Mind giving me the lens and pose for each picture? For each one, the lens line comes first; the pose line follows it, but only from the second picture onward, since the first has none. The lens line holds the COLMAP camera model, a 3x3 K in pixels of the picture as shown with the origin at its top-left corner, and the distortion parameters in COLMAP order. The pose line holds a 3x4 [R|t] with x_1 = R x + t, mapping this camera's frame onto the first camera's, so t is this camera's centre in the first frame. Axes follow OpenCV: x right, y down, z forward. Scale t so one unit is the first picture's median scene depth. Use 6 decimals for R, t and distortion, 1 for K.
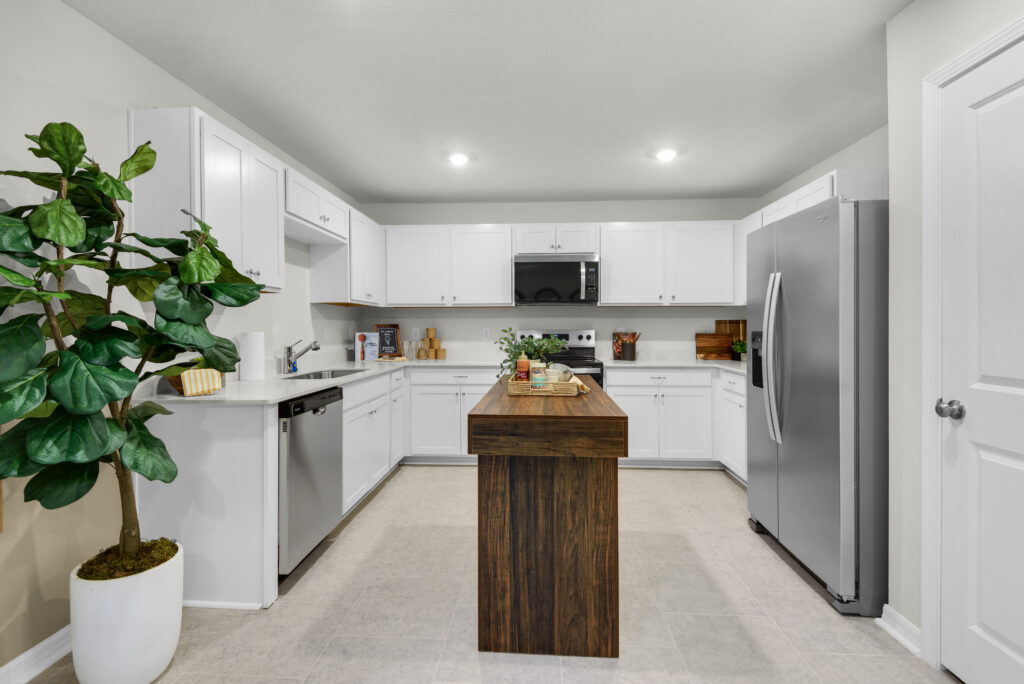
lens RADIAL K [[483.9, 0, 515.7], [0, 483.9, 321.3], [0, 0, 1]] dist [0.007846, -0.000196]
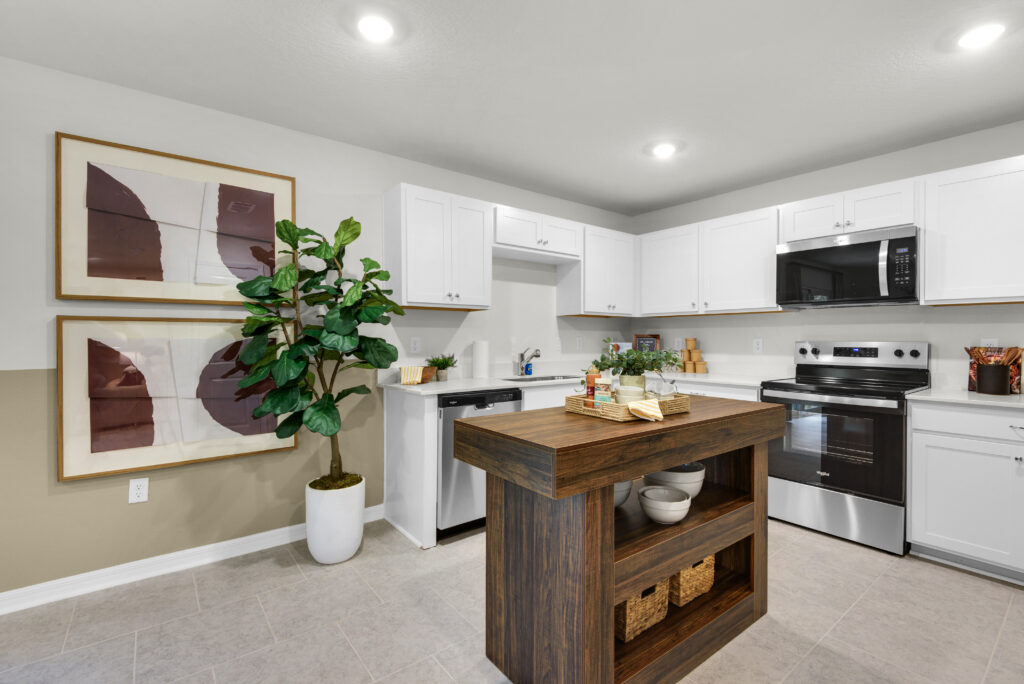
lens RADIAL K [[462.2, 0, 489.5], [0, 462.2, 337.6], [0, 0, 1]] dist [0.012115, -0.000492]
pose [[0.647759, 0.001374, -0.761844, 0.323013], [0.007903, 0.999932, 0.008524, 0.002478], [0.761804, -0.011542, 0.647704, 0.185510]]
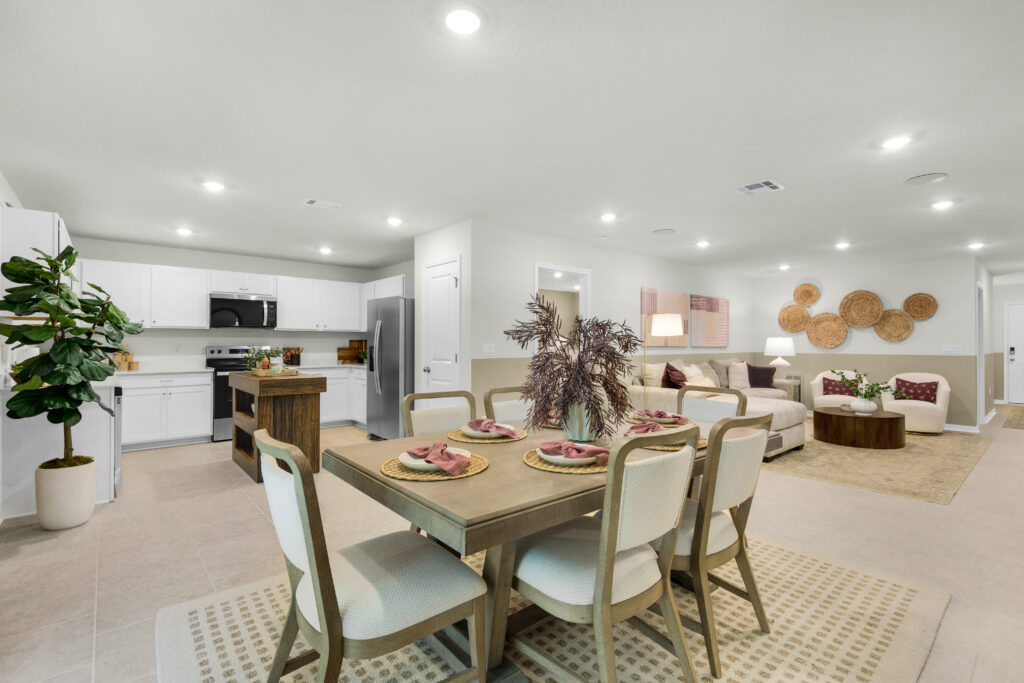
lens RADIAL K [[484.0, 0, 512.0], [0, 484.0, 341.5], [0, 0, 1]] dist [0.008845, -0.000289]
pose [[0.739418, 0.003886, 0.673235, -0.362632], [-0.008399, 0.999959, 0.003453, -0.008760], [-0.673194, -0.008208, 0.739420, -0.747846]]
